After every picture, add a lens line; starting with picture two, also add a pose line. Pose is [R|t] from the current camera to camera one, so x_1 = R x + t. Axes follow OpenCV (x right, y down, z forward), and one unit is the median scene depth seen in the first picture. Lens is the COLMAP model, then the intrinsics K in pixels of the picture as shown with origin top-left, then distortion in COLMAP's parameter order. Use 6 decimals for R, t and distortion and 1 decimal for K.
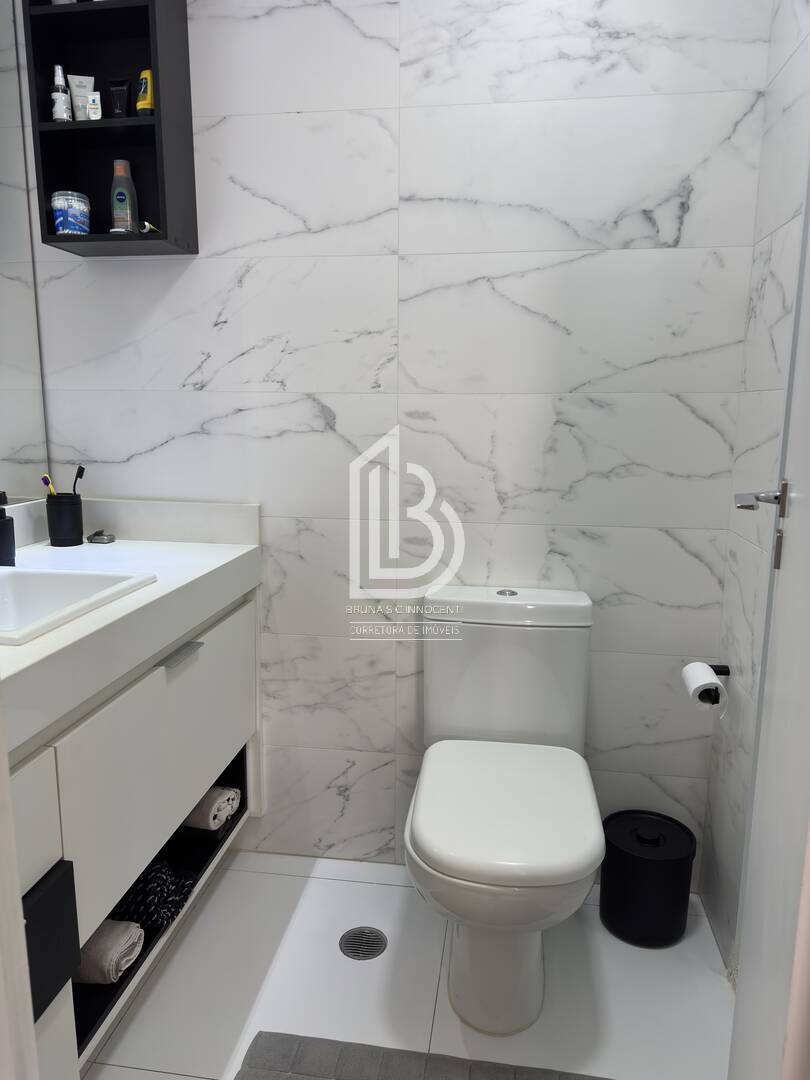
lens RADIAL K [[763.7, 0, 407.5], [0, 763.7, 548.0], [0, 0, 1]] dist [0.049273, -0.057319]
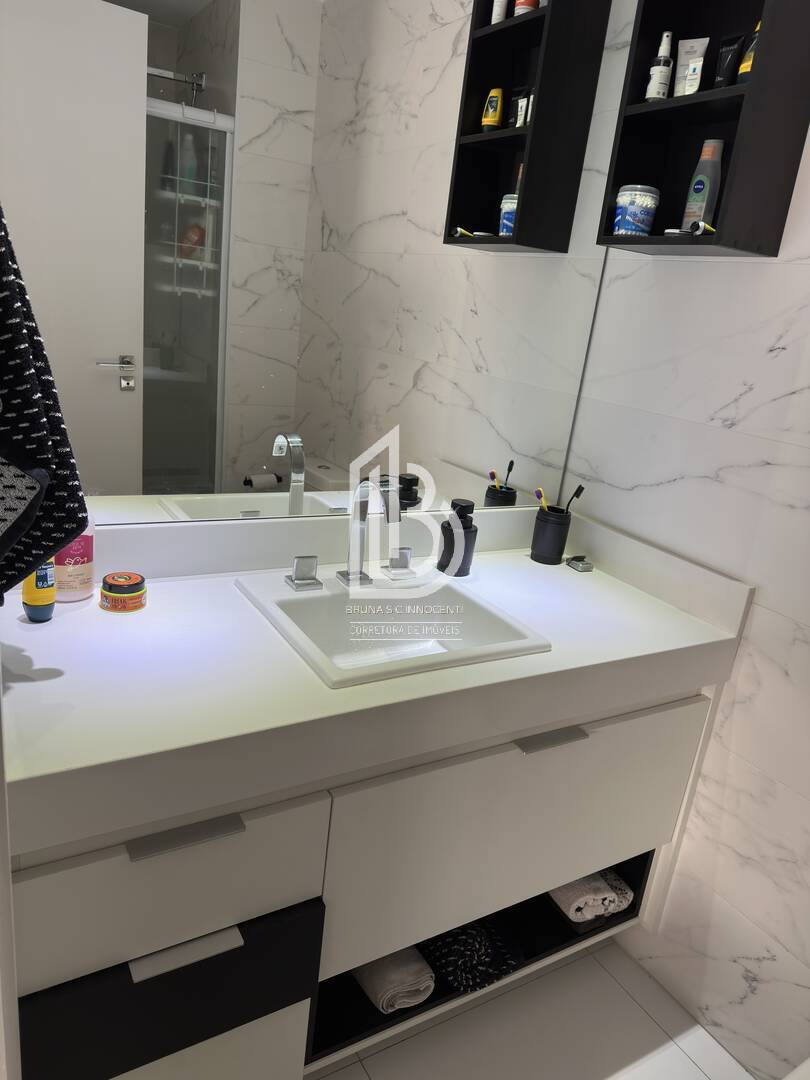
lens RADIAL K [[763.7, 0, 404.8], [0, 763.7, 547.5], [0, 0, 1]] dist [0.049273, -0.057319]
pose [[0.630509, 0.301347, -0.715296, 0.128575], [-0.252747, 0.951041, 0.177876, -0.148809], [0.733879, 0.068637, 0.675804, 0.229462]]
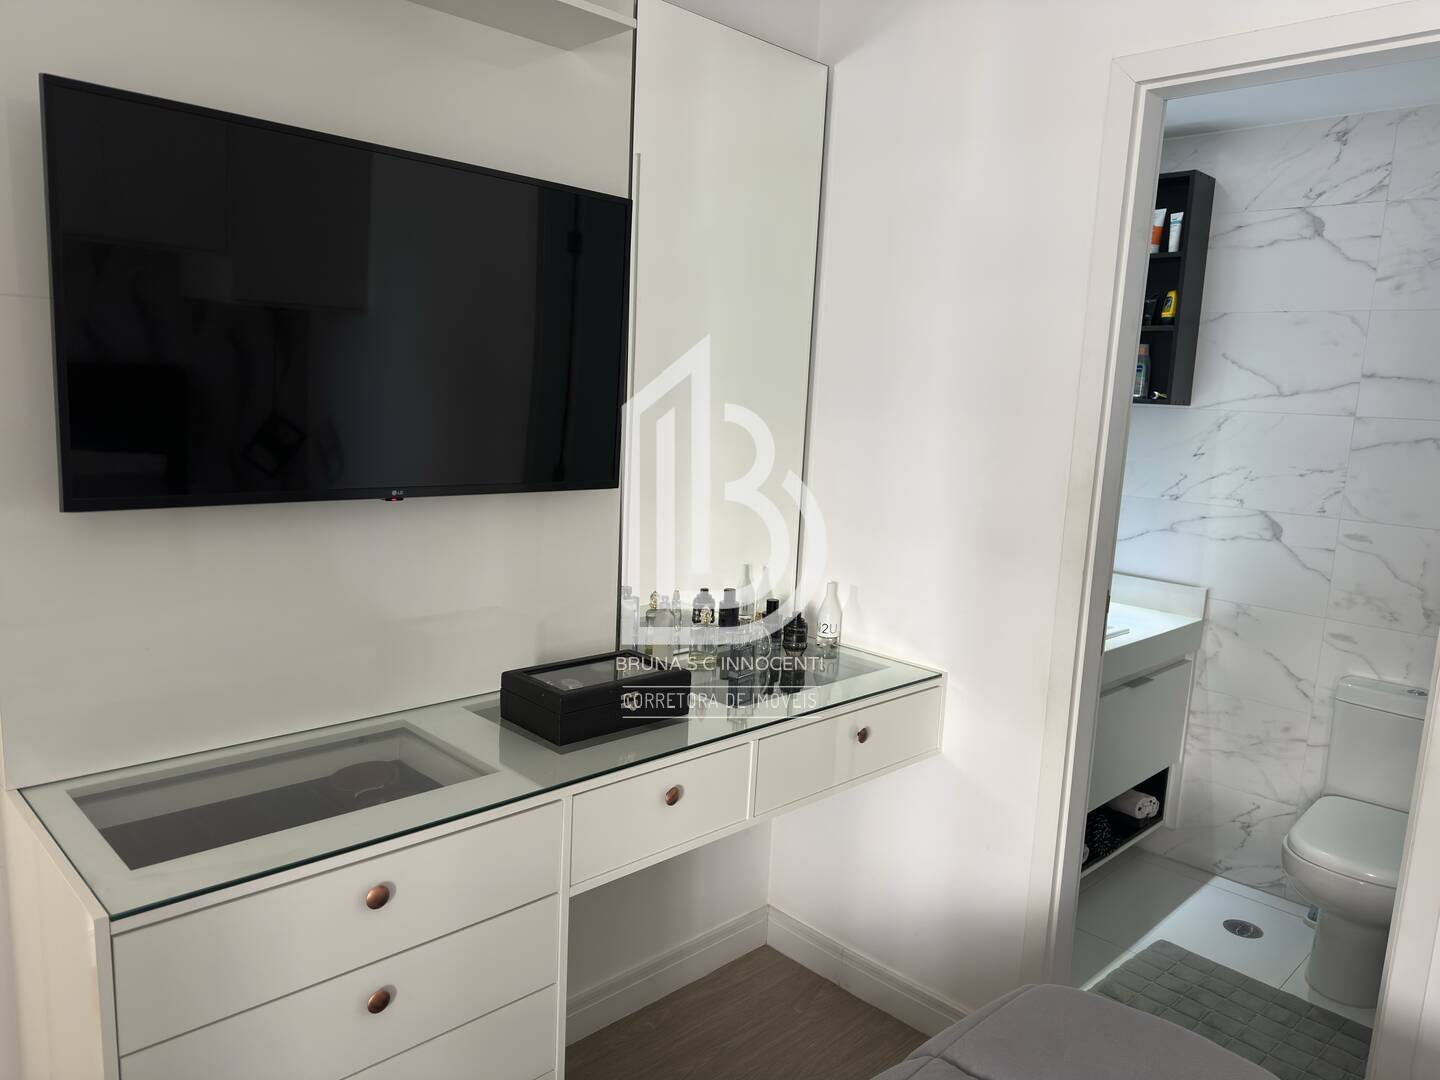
lens RADIAL K [[1018.3, 0, 738.8], [0, 1018.3, 548.8], [0, 0, 1]] dist [0.049273, -0.057319]
pose [[0.811307, 0.126795, -0.570706, 0.156652], [-0.153604, 0.988132, 0.001174, -0.003207], [0.564081, 0.086710, 0.821154, -0.947221]]
